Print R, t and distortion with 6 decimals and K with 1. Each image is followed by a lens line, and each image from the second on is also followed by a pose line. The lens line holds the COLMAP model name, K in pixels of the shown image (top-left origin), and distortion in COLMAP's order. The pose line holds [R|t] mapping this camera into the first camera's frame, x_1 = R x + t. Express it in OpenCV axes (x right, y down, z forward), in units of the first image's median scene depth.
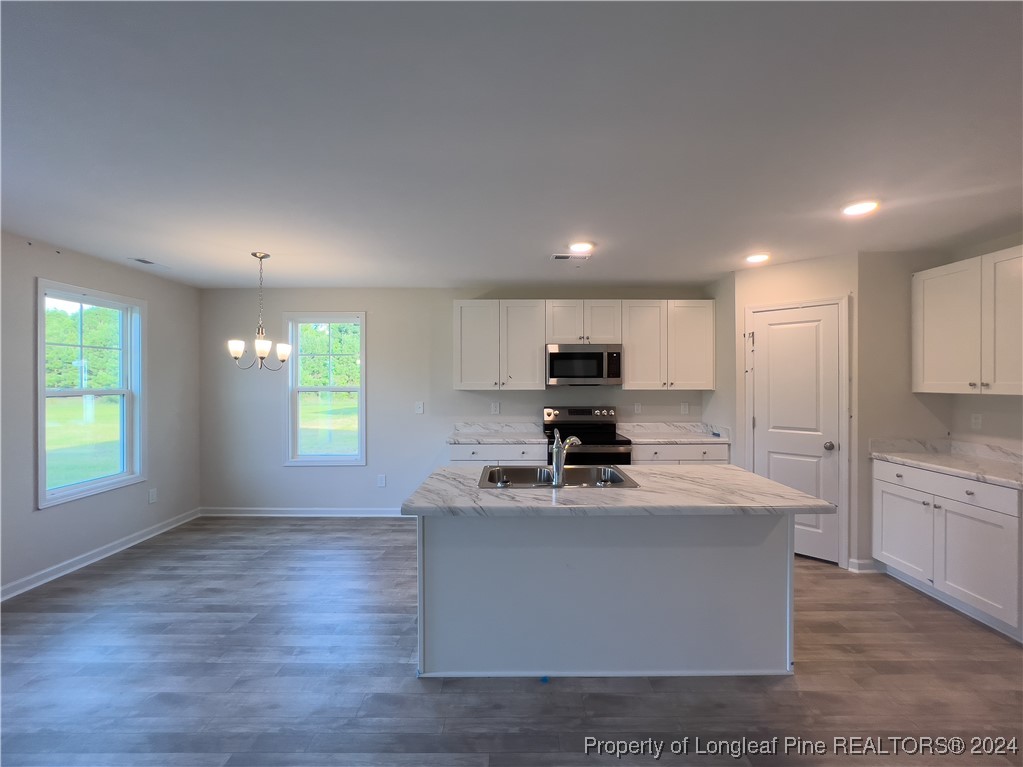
lens RADIAL K [[411.8, 0, 511.5], [0, 411.8, 383.5], [0, 0, 1]] dist [-0.018828, 0.000249]
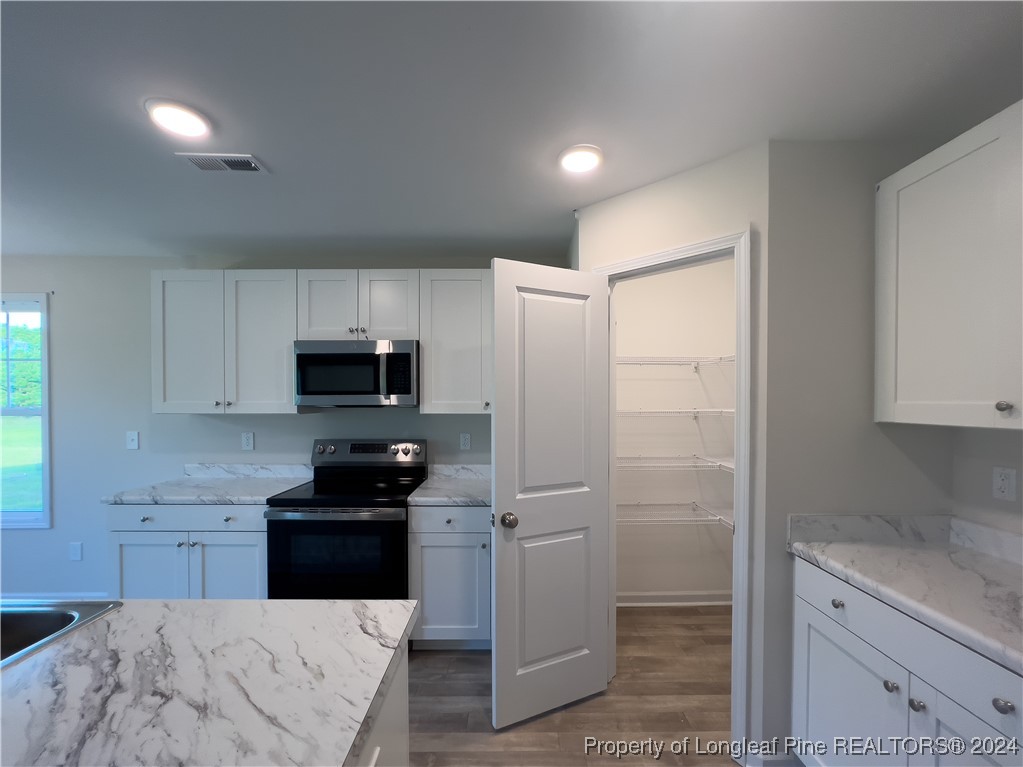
lens RADIAL K [[412.4, 0, 512.5], [0, 412.4, 406.3], [0, 0, 1]] dist [-0.029232, 0.005611]
pose [[0.999965, 0.001510, 0.008277, 0.437061], [-0.001567, 0.999975, 0.006874, -0.000277], [-0.008266, -0.006886, 0.999942, 0.407996]]
